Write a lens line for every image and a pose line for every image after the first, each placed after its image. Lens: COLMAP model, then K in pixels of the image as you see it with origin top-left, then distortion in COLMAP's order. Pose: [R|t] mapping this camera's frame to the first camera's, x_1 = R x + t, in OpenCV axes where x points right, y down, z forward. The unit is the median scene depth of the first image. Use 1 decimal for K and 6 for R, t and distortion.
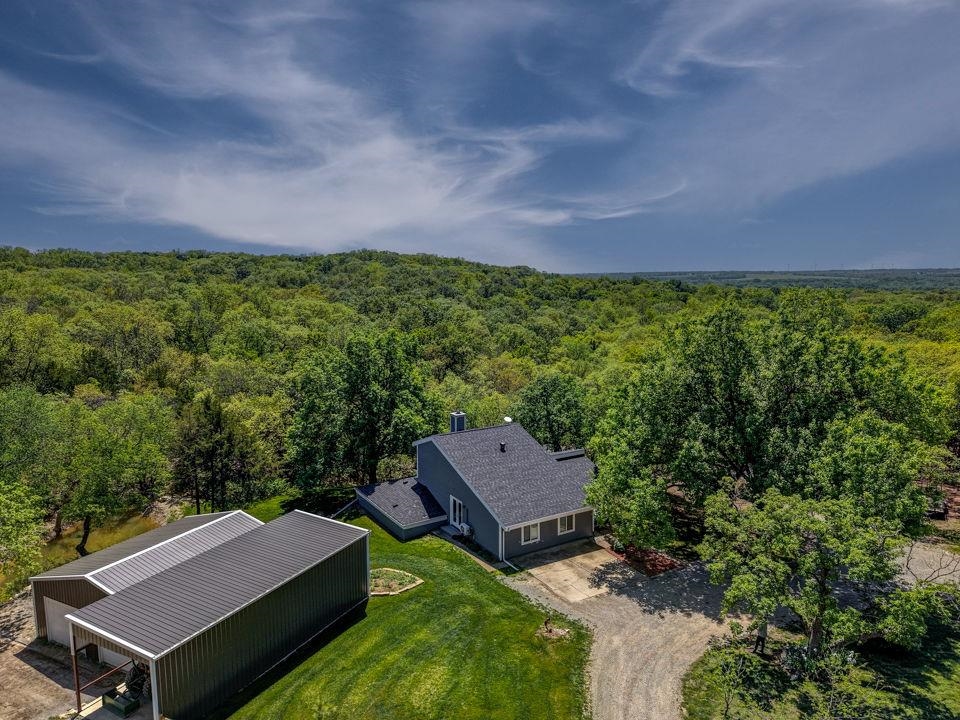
lens RADIAL K [[606.0, 0, 467.6], [0, 606.0, 359.0], [0, 0, 1]] dist [-0.008145, -0.002794]
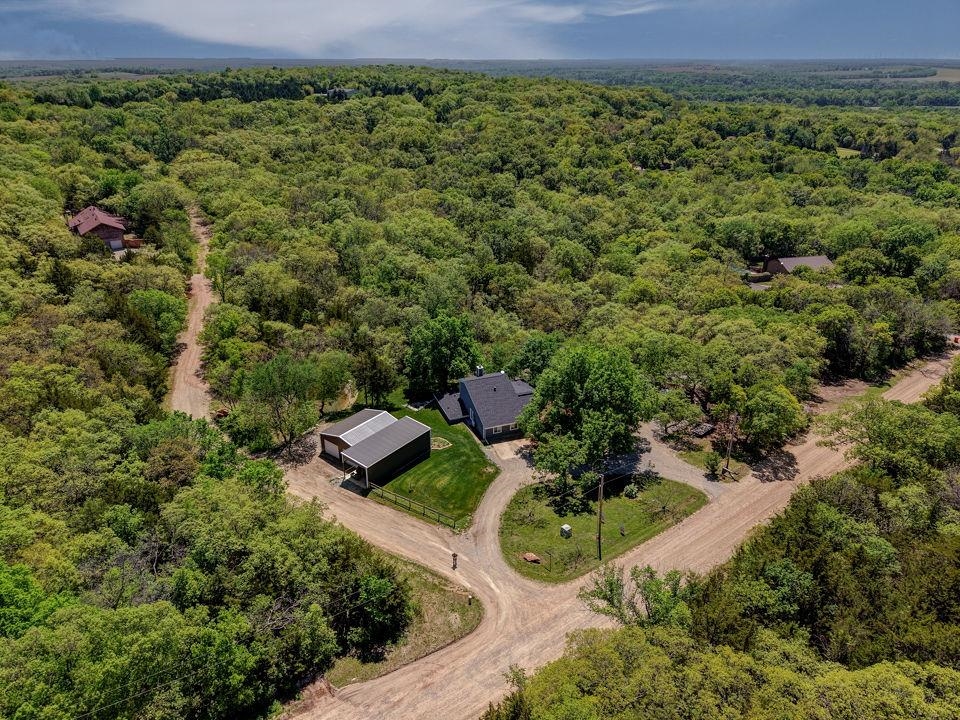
lens RADIAL K [[575.3, 0, 480.0], [0, 575.3, 360.0], [0, 0, 1]] dist [0.001349, 0.000057]
pose [[0.983377, 0.087642, -0.159024, 0.427019], [-0.032601, 0.946789, 0.320199, -0.820330], [0.178625, -0.309692, 0.933908, -1.260569]]
